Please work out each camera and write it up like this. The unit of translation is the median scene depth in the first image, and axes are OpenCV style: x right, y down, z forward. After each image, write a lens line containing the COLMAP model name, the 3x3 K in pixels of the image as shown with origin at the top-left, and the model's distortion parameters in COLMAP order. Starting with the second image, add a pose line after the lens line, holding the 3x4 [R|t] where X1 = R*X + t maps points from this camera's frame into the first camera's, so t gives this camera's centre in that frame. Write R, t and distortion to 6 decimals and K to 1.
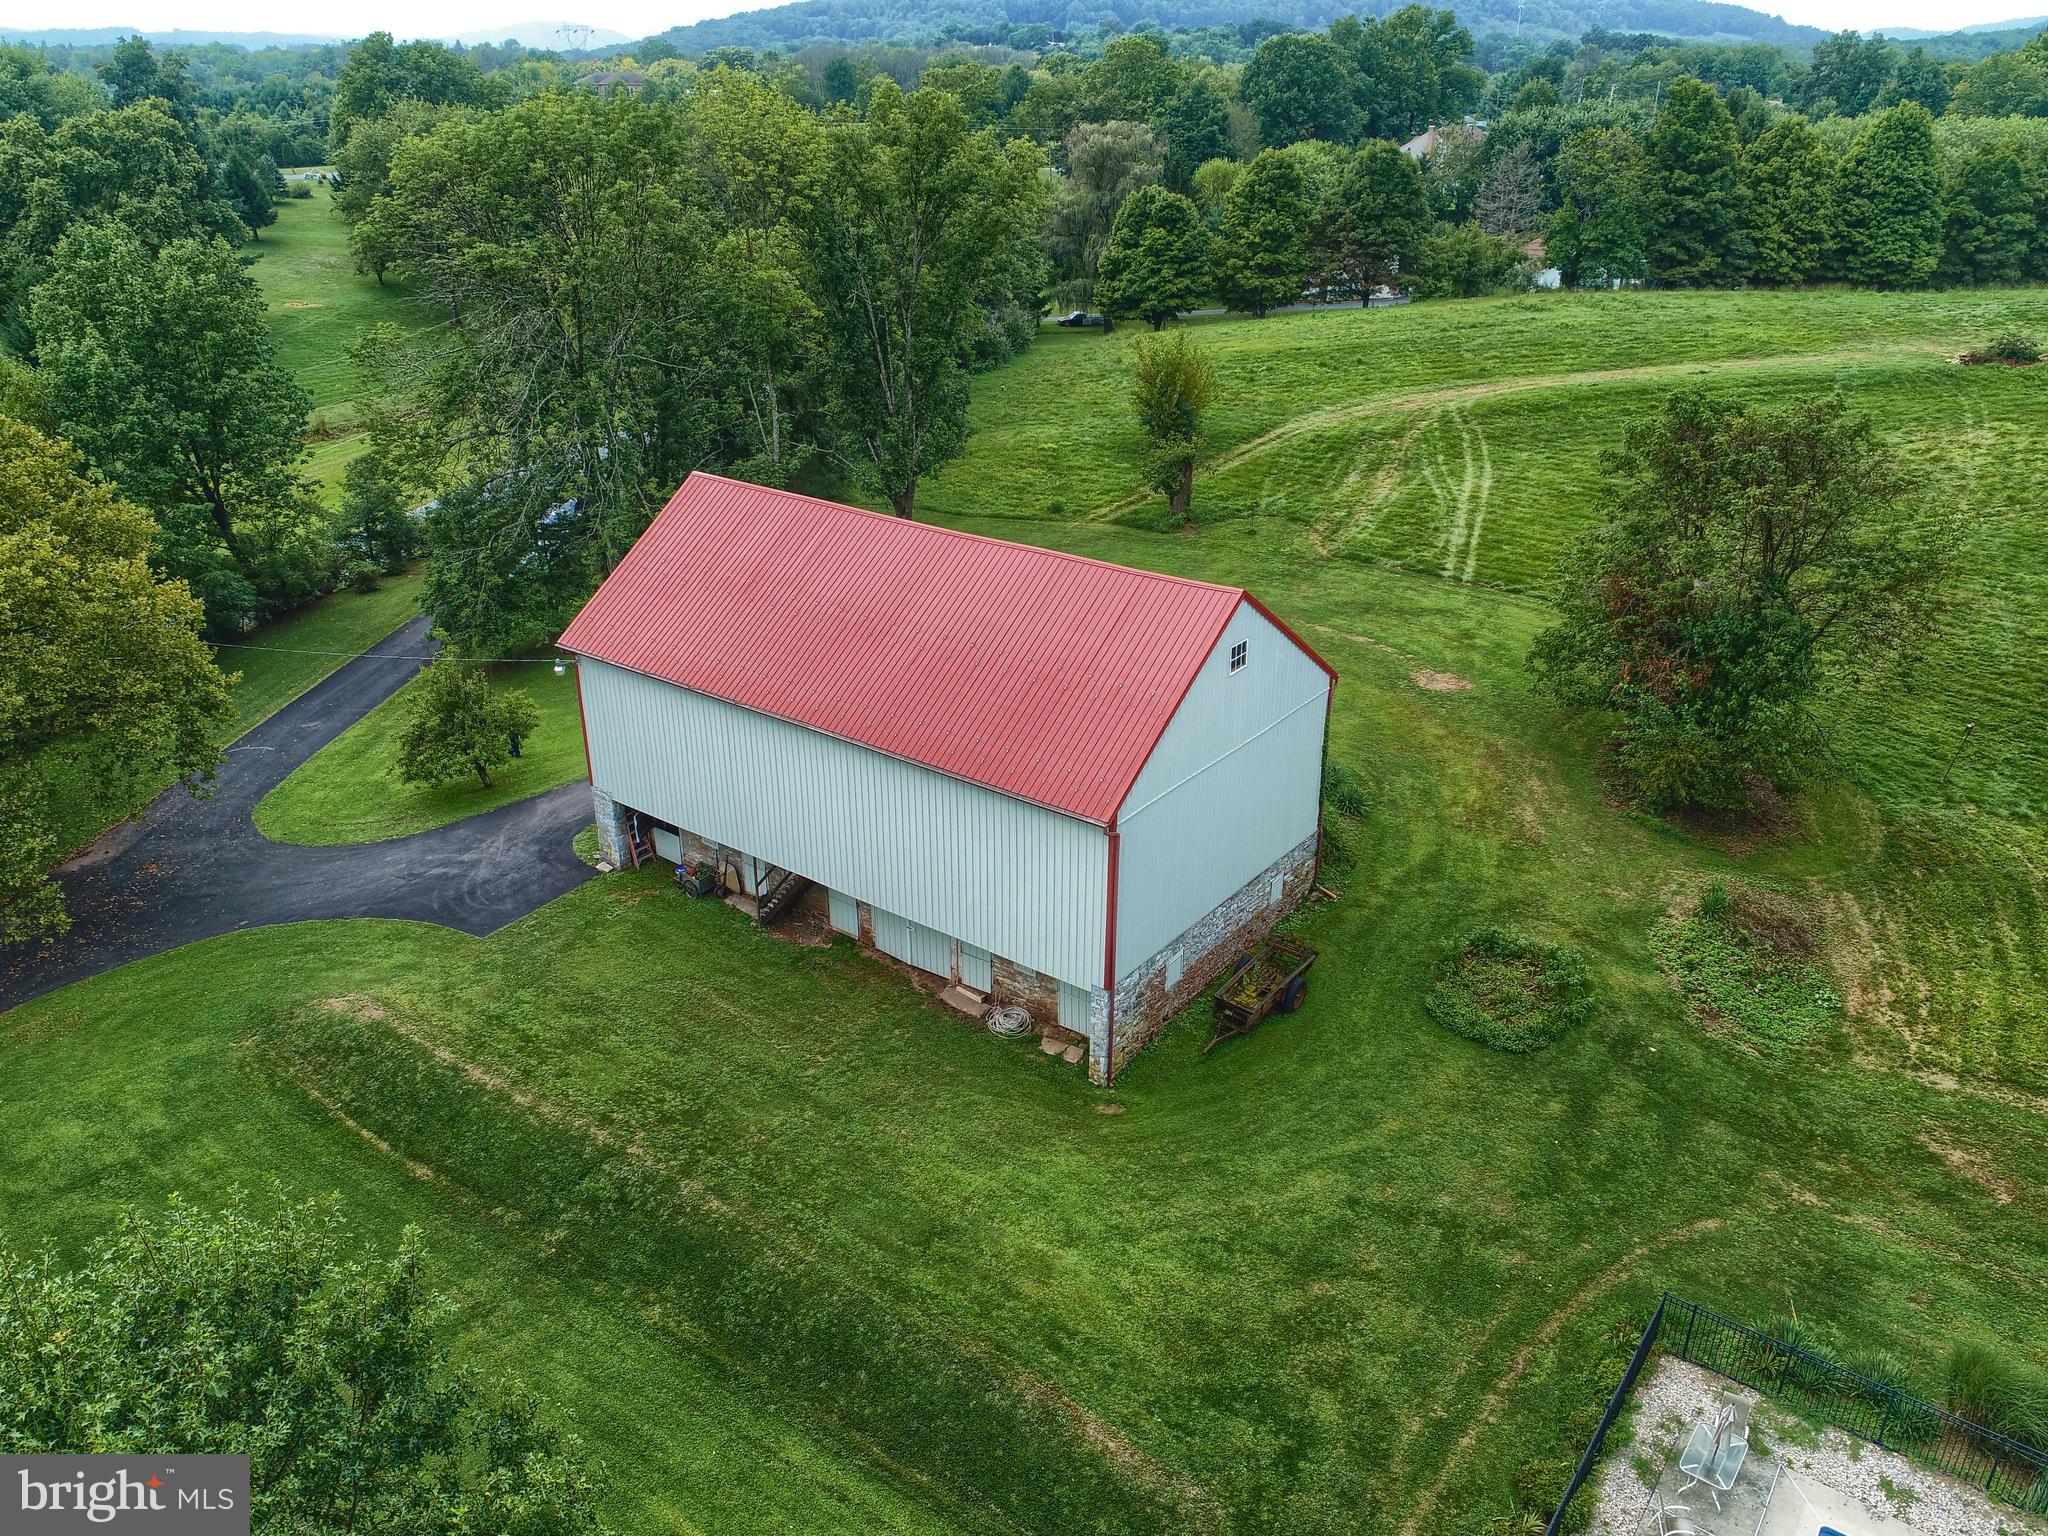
lens RADIAL K [[1565.0, 0, 1024.0], [0, 1565.0, 768.0], [0, 0, 1]] dist [-0.001720, 0.004153]
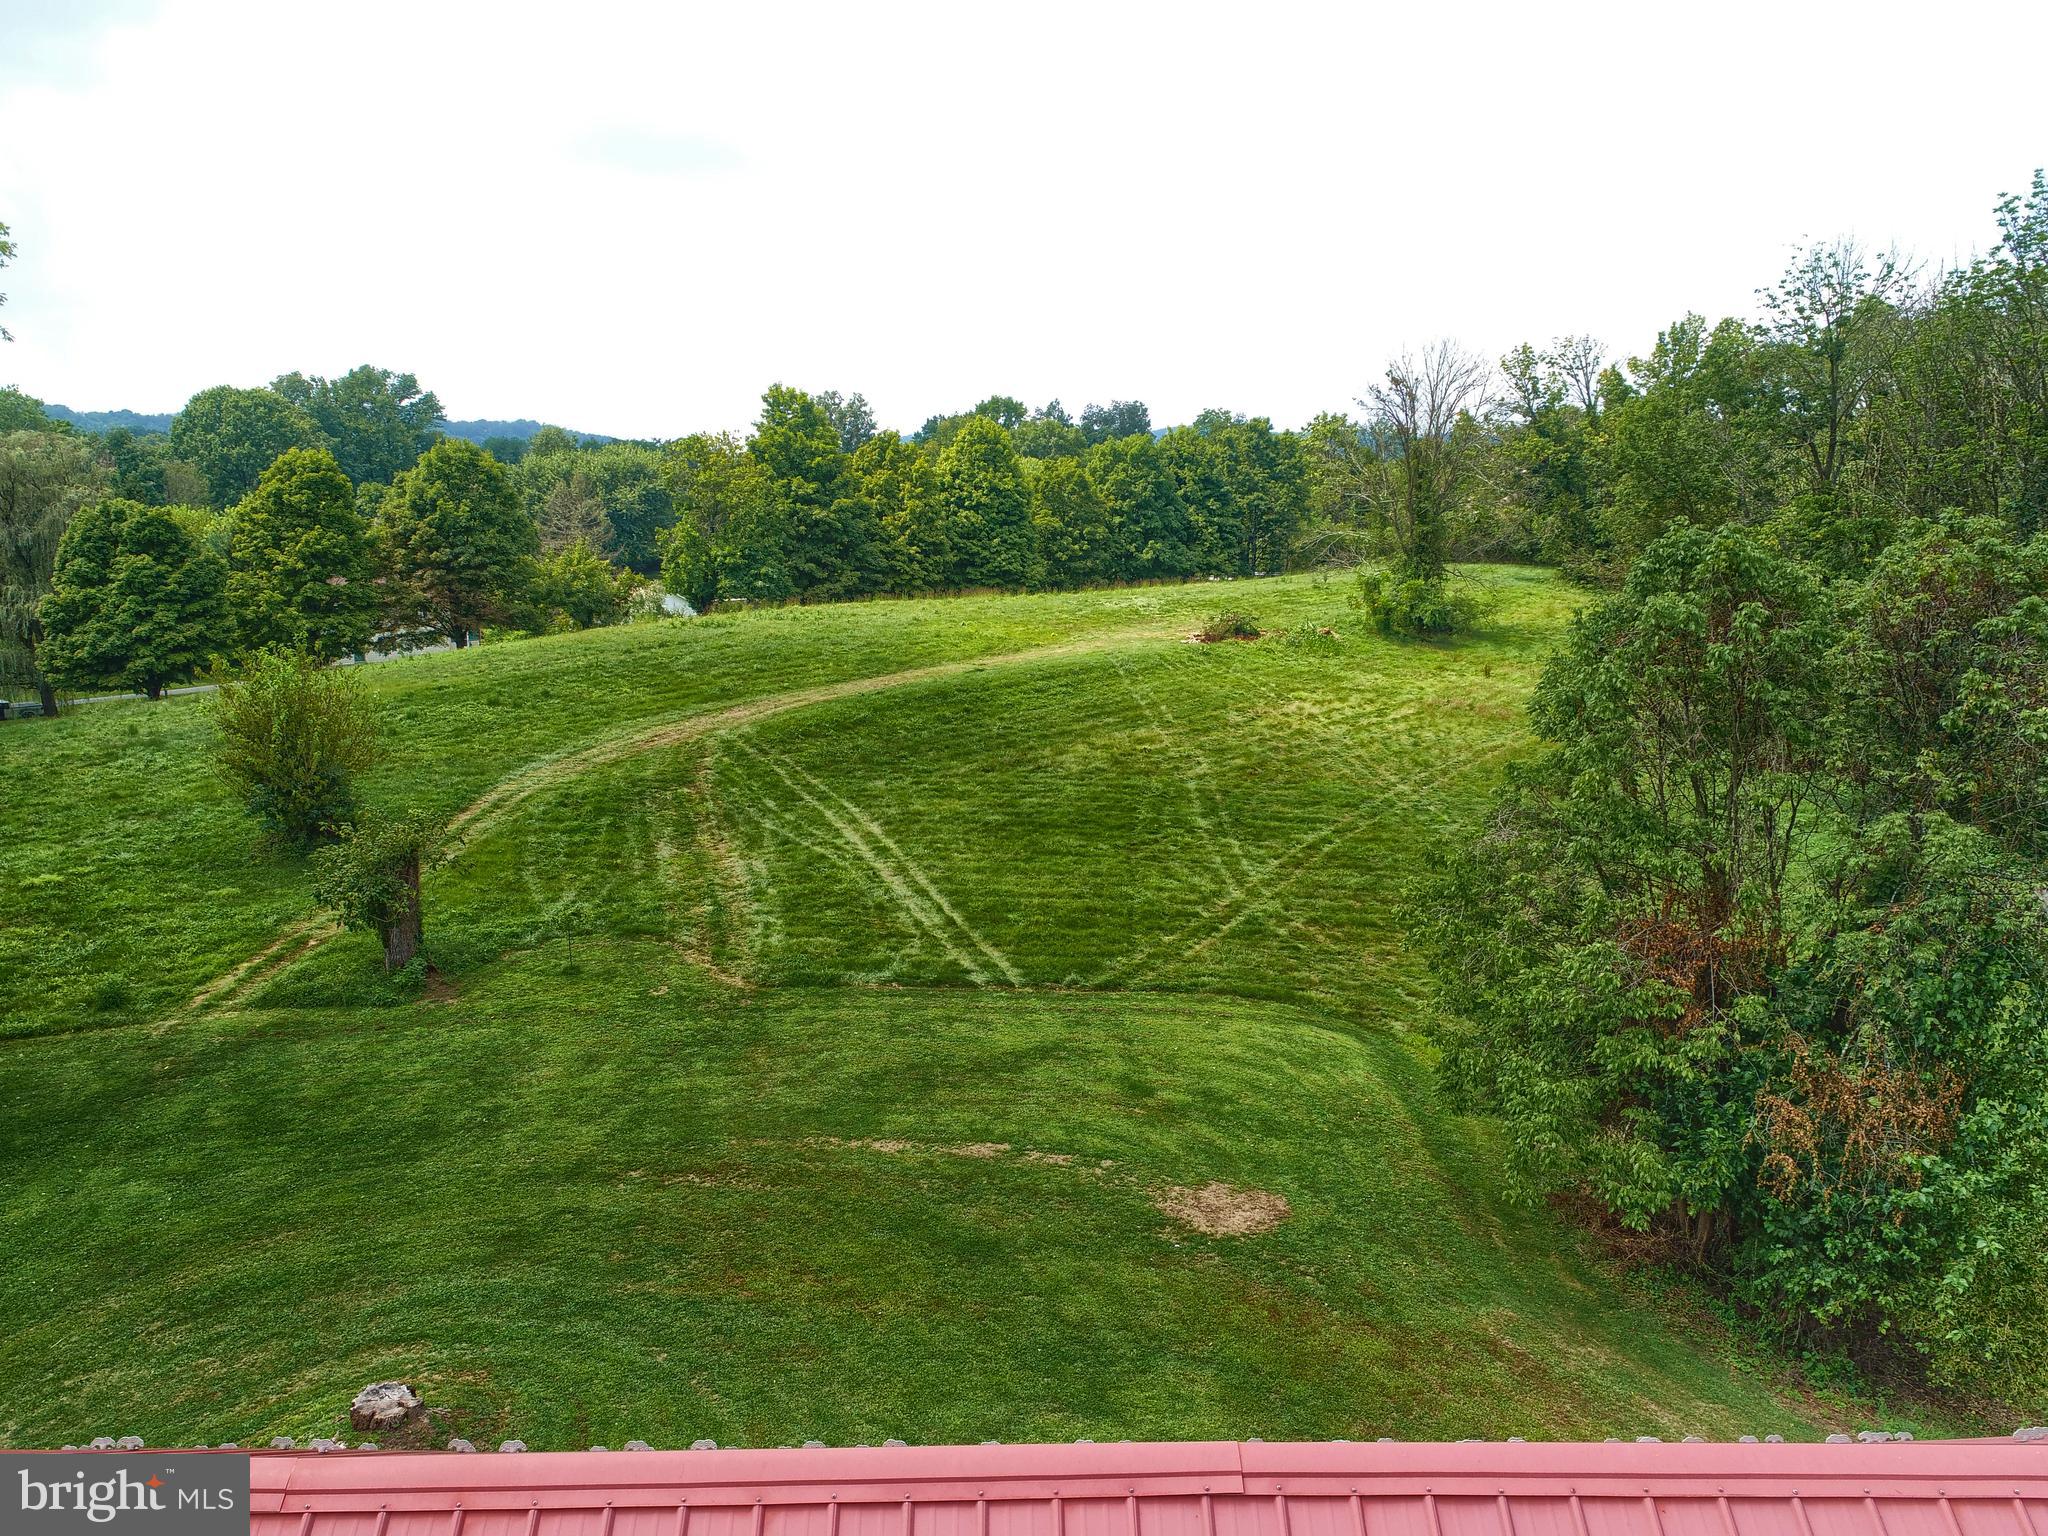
lens RADIAL K [[1565.0, 0, 1024.0], [0, 1565.0, 768.0], [0, 0, 1]] dist [-0.001720, 0.004153]
pose [[0.796606, -0.108196, 0.594737, -0.020126], [0.250021, 0.954728, -0.161198, -0.054649], [-0.550371, 0.277108, 0.787593, 0.286969]]
